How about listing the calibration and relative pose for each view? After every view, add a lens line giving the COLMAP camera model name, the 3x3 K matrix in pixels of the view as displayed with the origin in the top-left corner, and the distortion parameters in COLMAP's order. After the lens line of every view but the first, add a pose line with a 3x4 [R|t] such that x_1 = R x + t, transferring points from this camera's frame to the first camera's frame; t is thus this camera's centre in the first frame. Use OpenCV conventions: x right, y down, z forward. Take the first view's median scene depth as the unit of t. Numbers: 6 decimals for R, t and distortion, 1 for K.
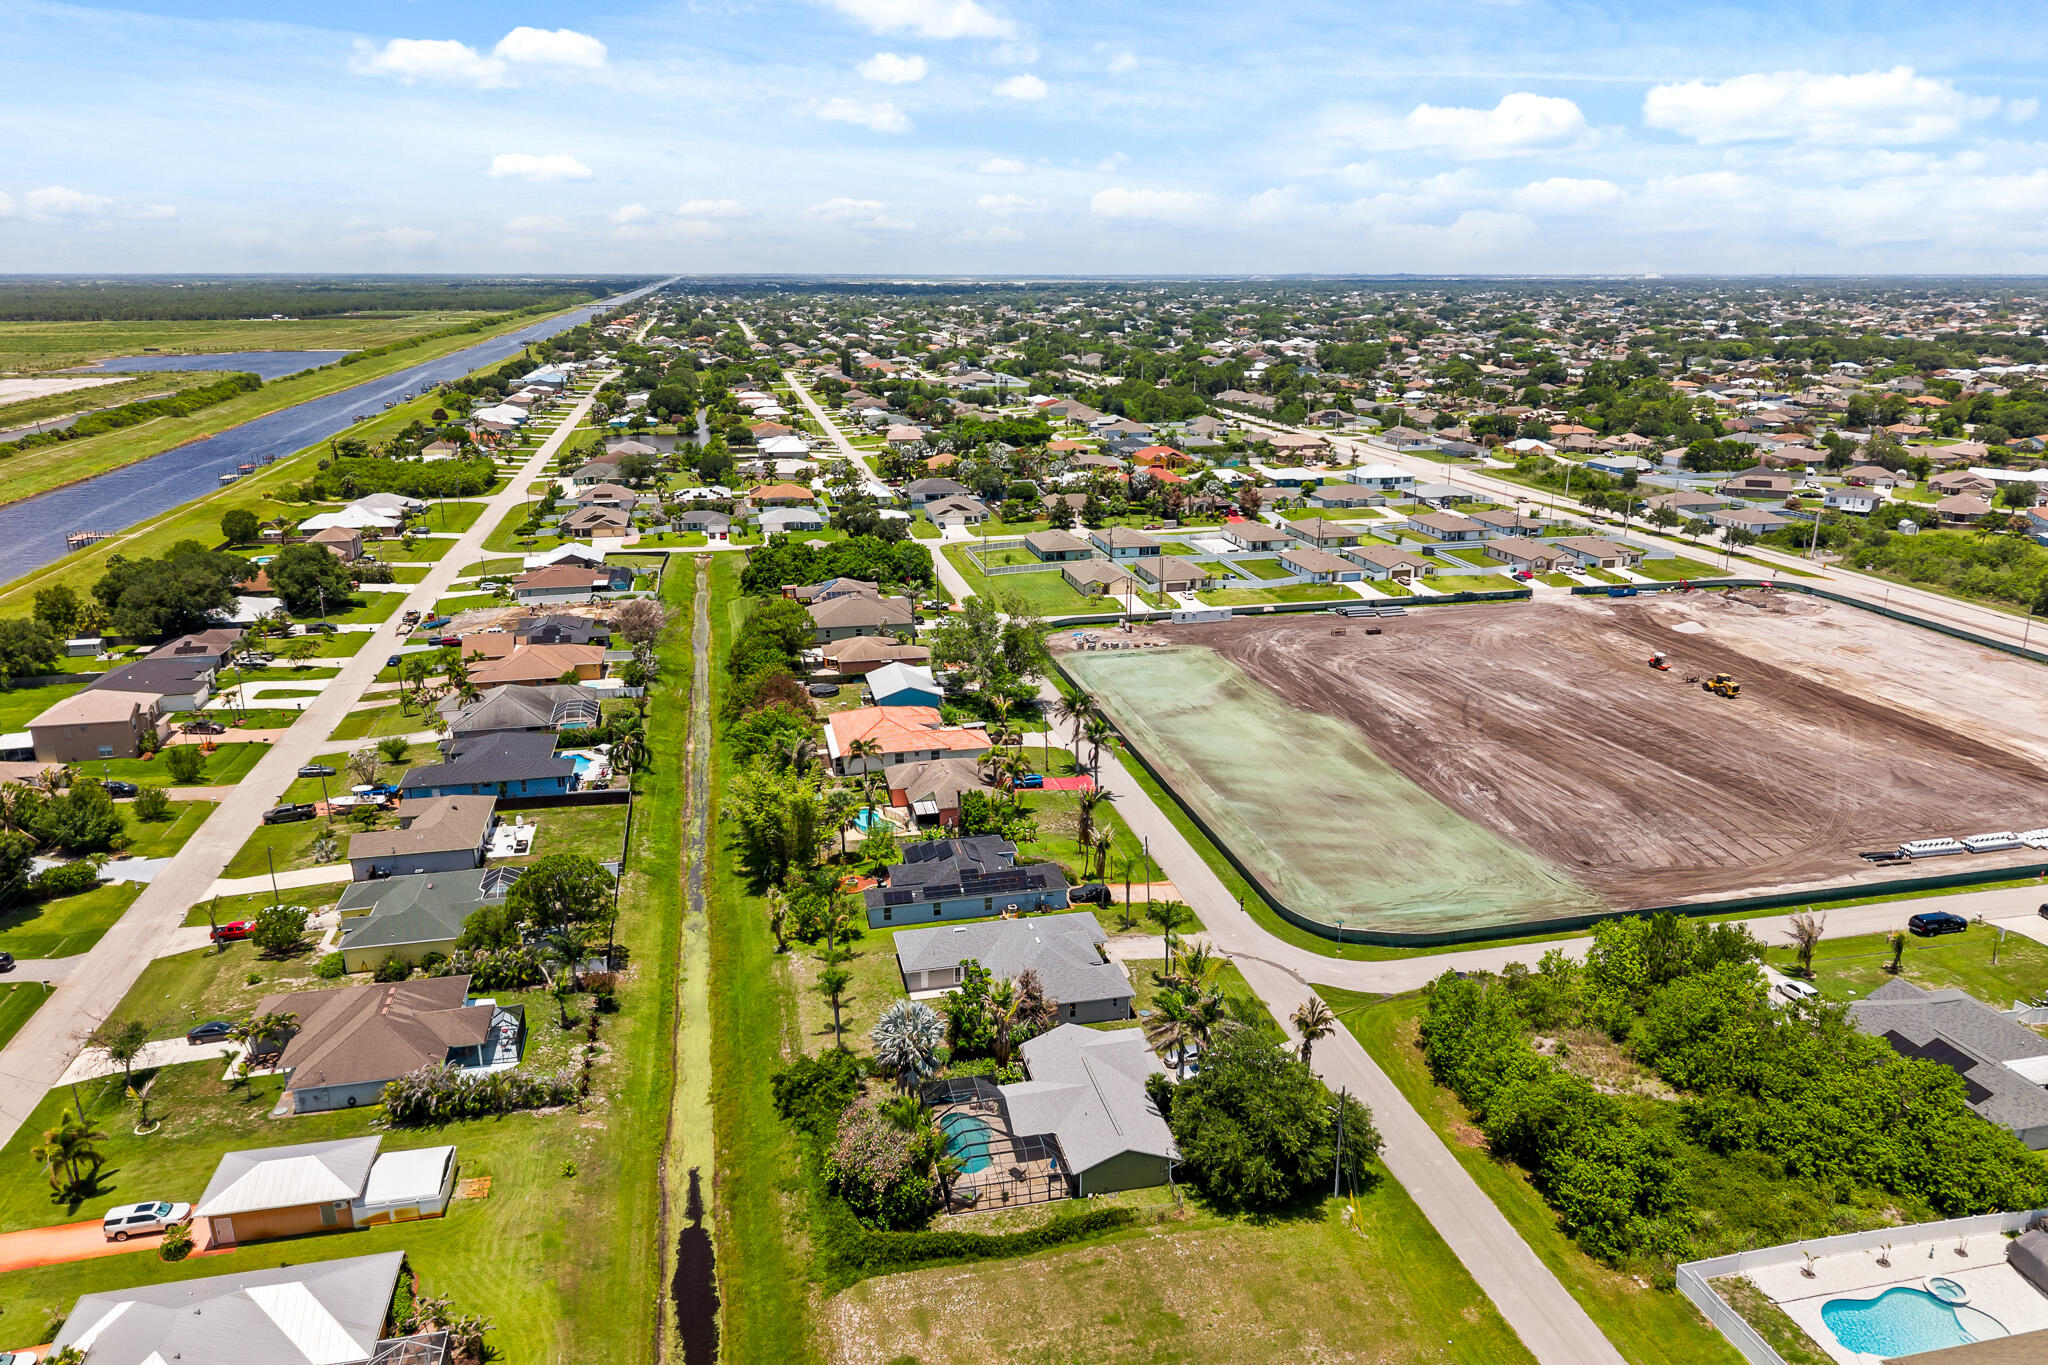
lens RADIAL K [[1381.3, 0, 1041.3], [0, 1381.3, 681.8], [0, 0, 1]] dist [-0.005453, -0.004065]
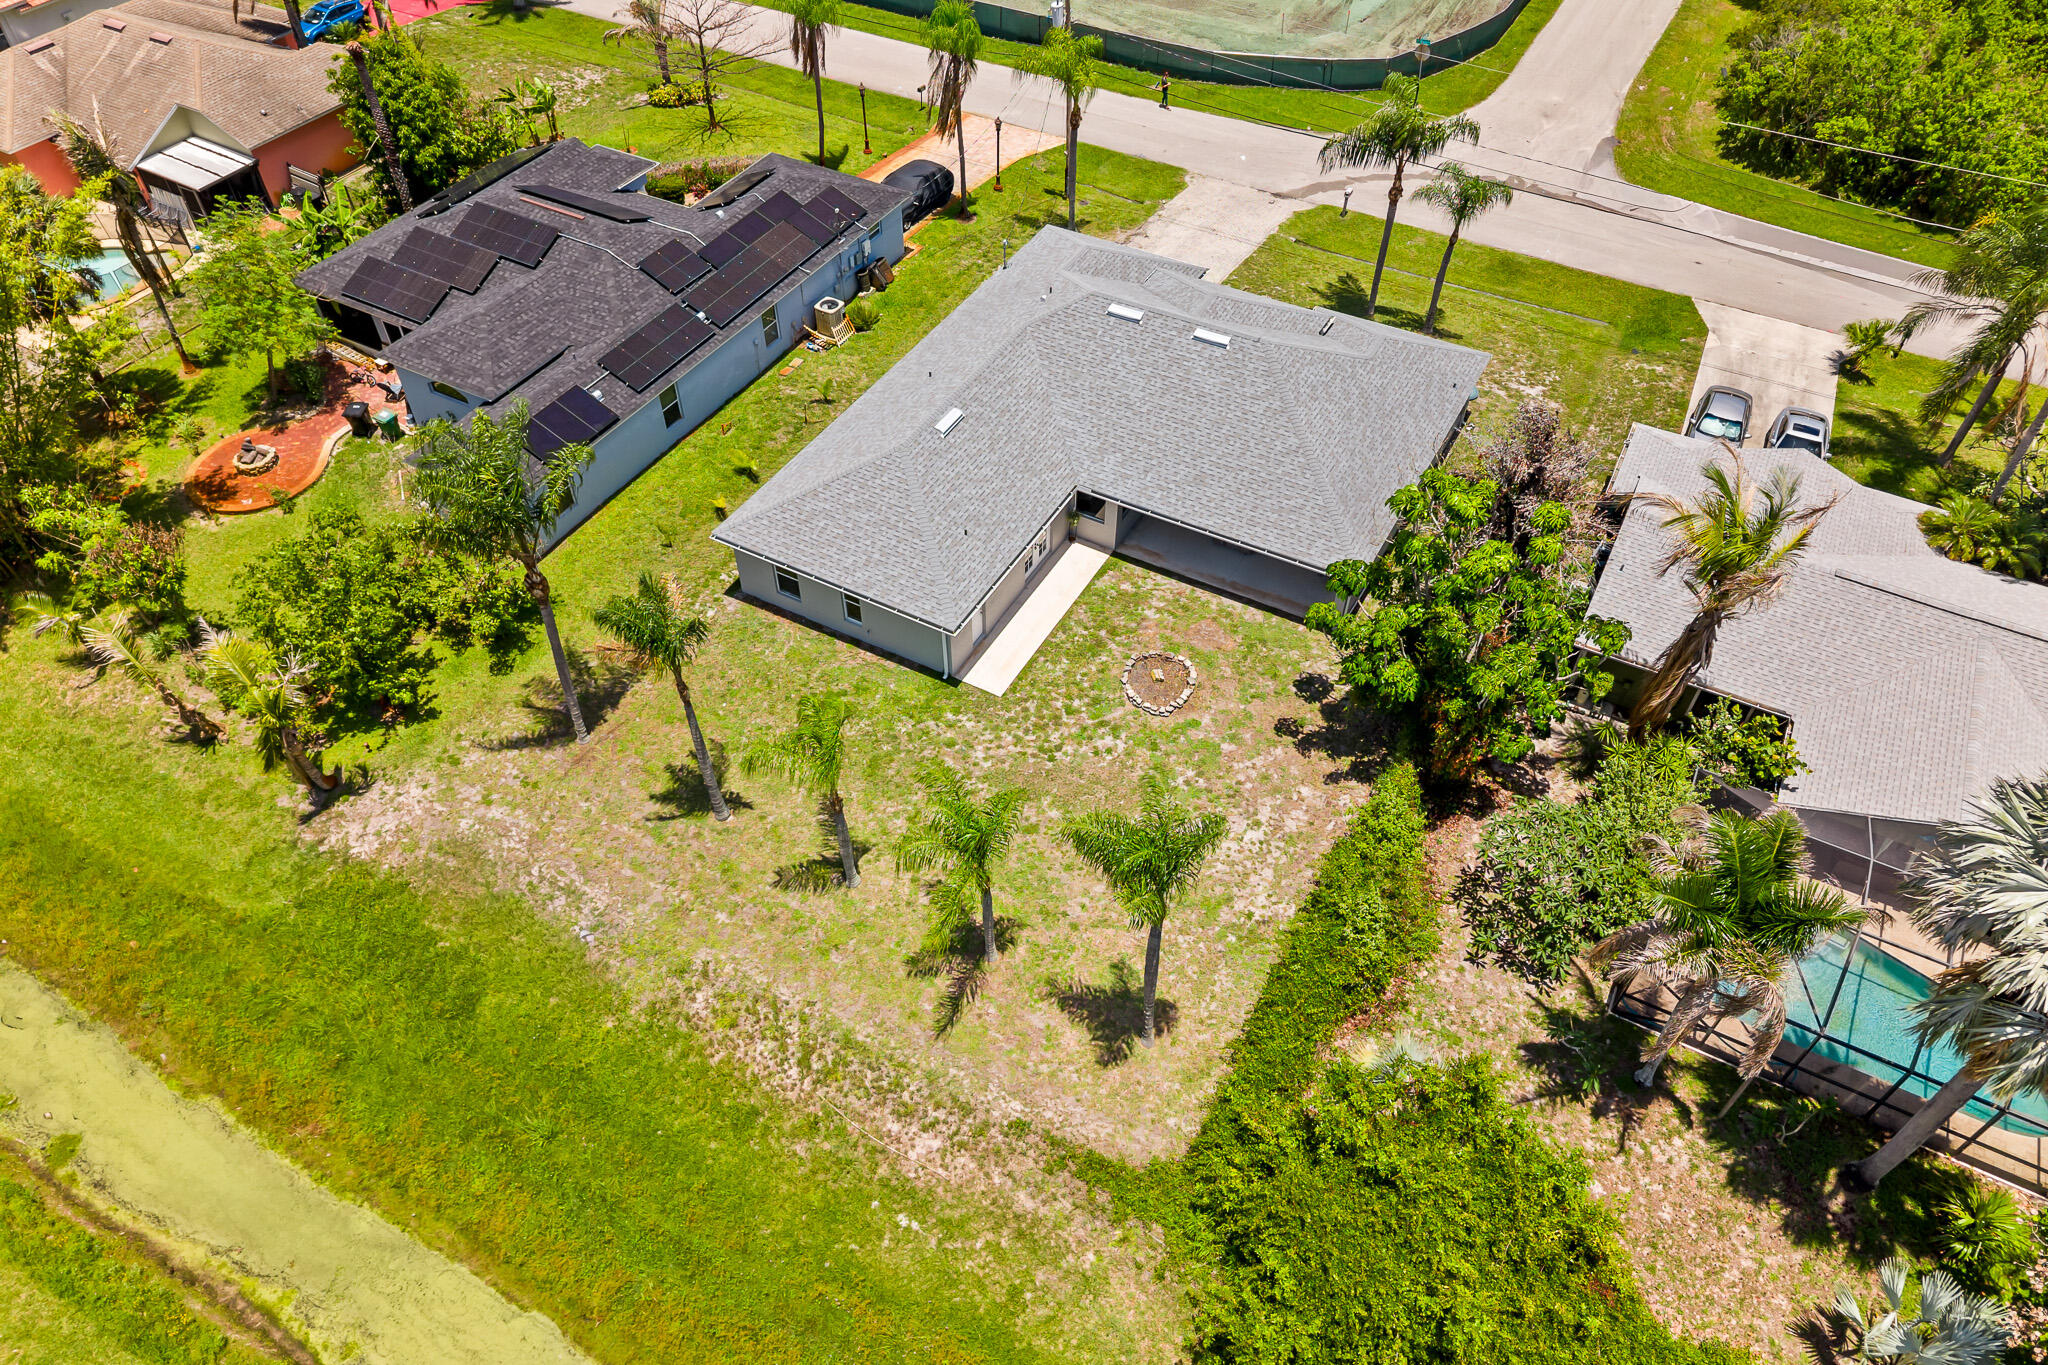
lens RADIAL K [[1381.3, 0, 1041.3], [0, 1381.3, 681.8], [0, 0, 1]] dist [-0.005453, -0.004065]
pose [[0.669609, -0.540450, 0.509448, -0.154909], [0.211756, 0.796379, 0.566515, 0.039913], [-0.711887, -0.271465, 0.647706, 0.521736]]
